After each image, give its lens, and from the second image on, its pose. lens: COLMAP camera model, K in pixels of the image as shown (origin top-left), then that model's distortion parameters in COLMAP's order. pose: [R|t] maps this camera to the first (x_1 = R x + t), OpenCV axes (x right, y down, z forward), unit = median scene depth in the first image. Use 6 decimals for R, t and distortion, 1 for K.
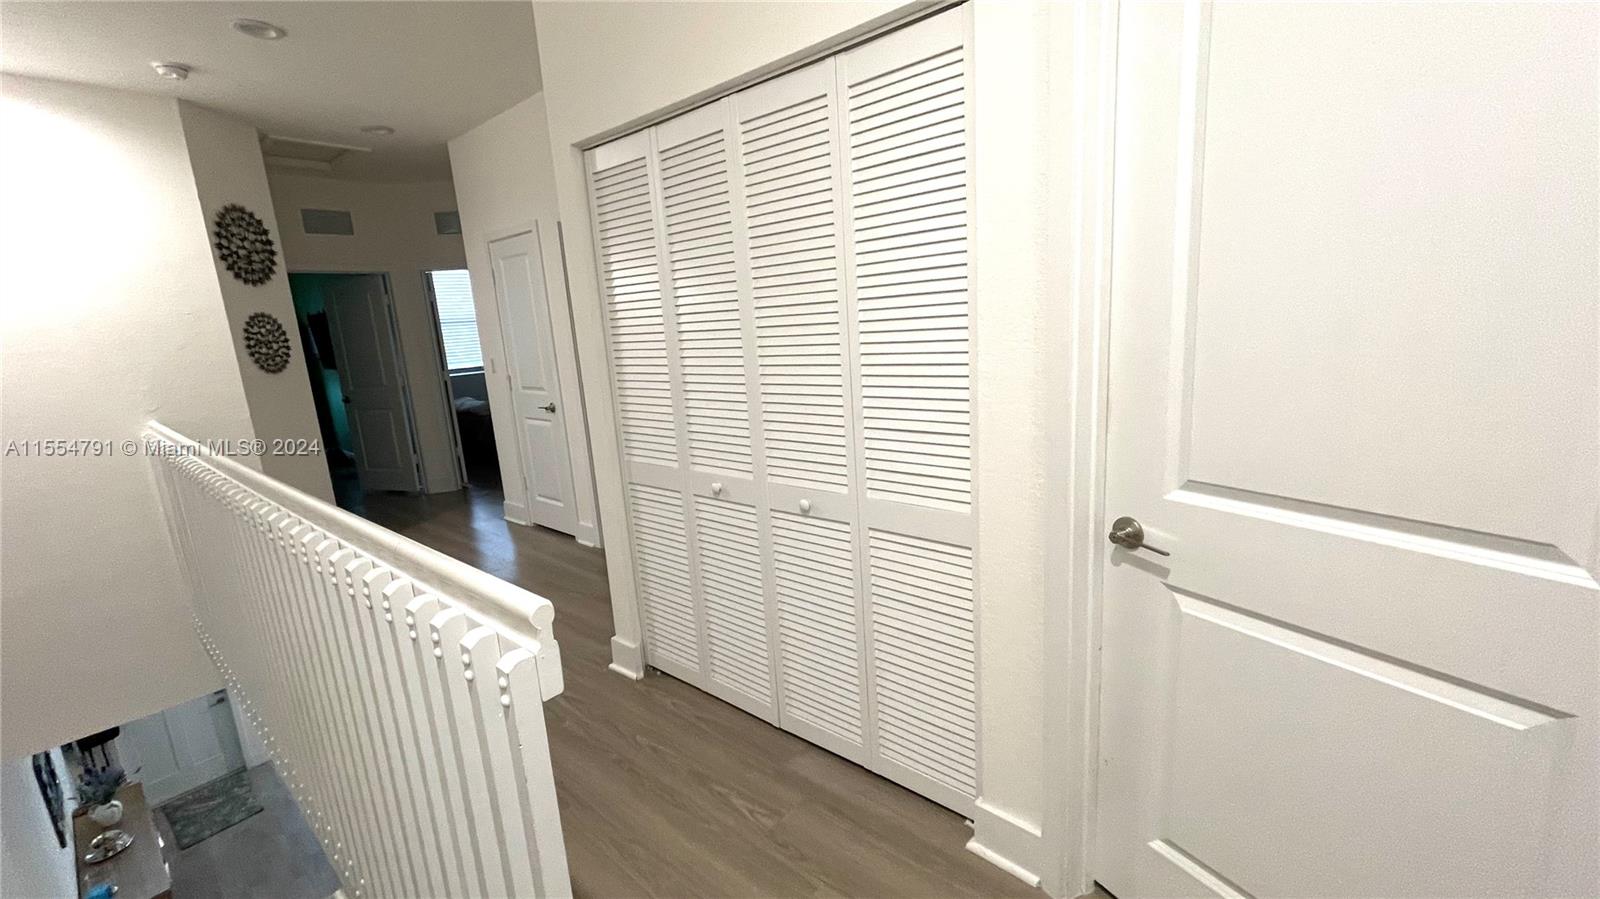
lens RADIAL K [[642.3, 0, 799.5], [0, 642.3, 445.7], [0, 0, 1]] dist [-0.005284, 0.000989]
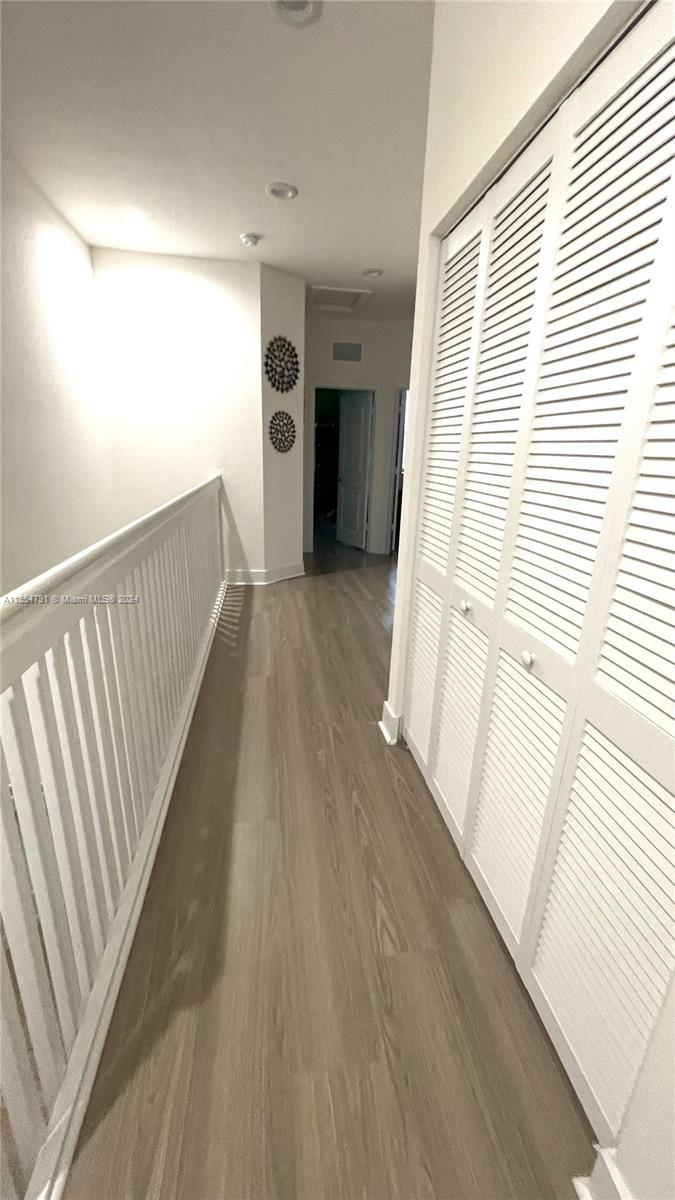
lens RADIAL K [[481.8, 0, 339.6], [0, 481.8, 603.8], [0, 0, 1]] dist [-0.005284, 0.000989]
pose [[0.752325, 0.283350, -0.594744, 0.082147], [-0.204615, 0.958631, 0.197885, -0.021517], [0.626211, -0.027181, 0.779180, 0.177354]]
